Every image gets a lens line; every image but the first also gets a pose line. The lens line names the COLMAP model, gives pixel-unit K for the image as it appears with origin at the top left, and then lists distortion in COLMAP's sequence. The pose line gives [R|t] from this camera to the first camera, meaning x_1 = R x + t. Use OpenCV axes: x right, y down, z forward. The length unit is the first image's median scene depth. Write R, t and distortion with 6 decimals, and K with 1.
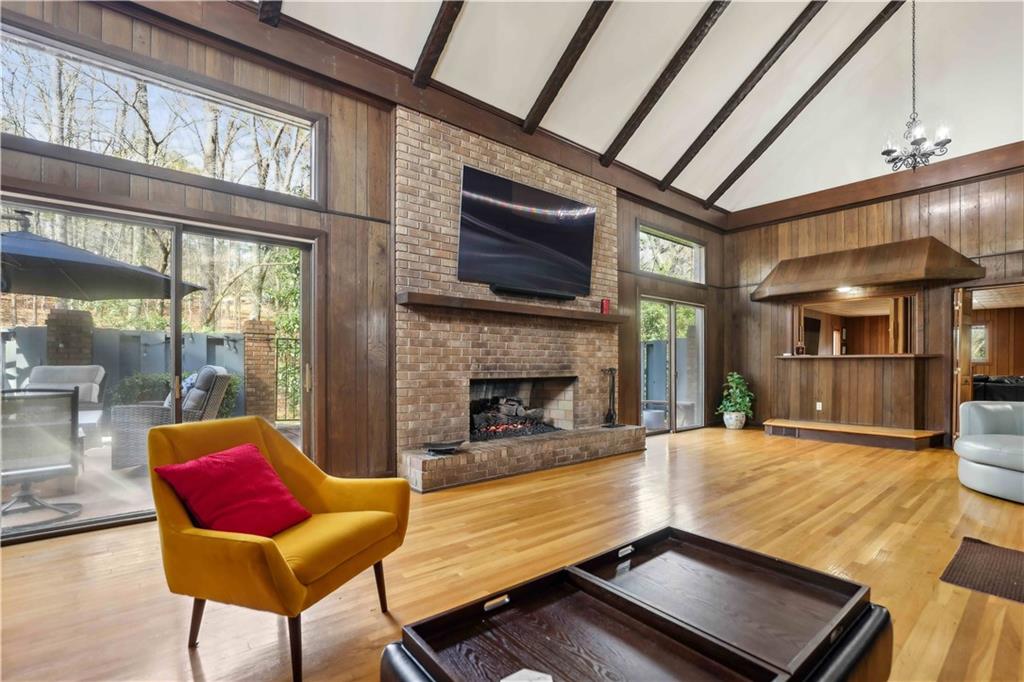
lens RADIAL K [[452.9, 0, 507.3], [0, 452.9, 370.3], [0, 0, 1]] dist [-0.034658, 0.000169]
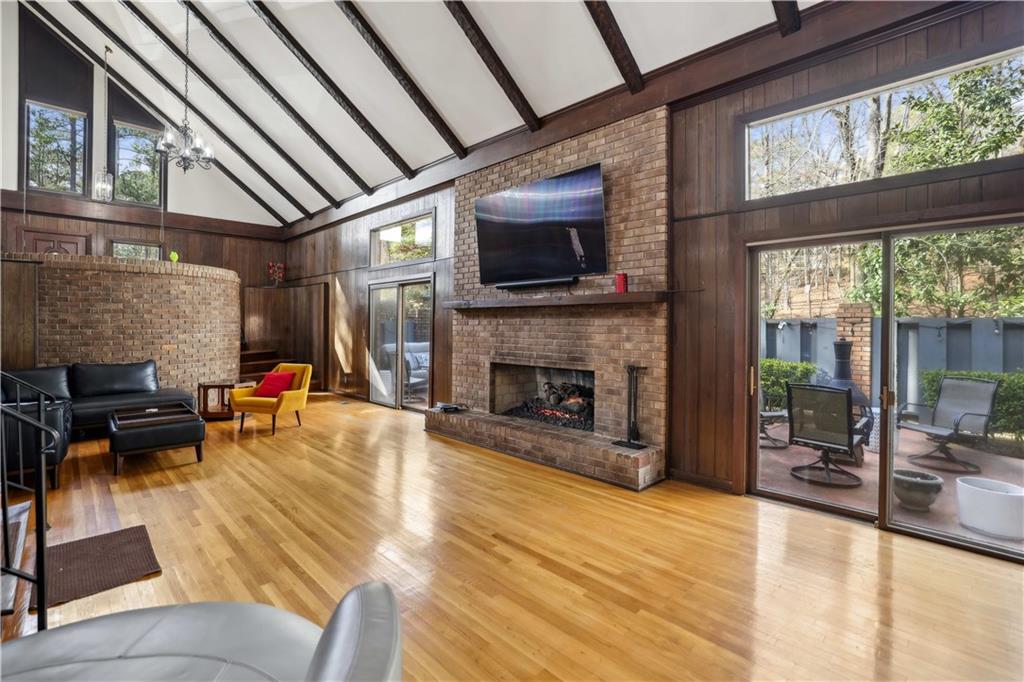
lens RADIAL K [[452.9, 0, 524.7], [0, 452.9, 322.6], [0, 0, 1]] dist [-0.034658, 0.000169]
pose [[0.137361, -0.002934, -0.990517, 0.953223], [-0.014270, 0.999886, -0.004941, -0.069675], [0.990418, 0.014813, 0.137303, 0.743687]]
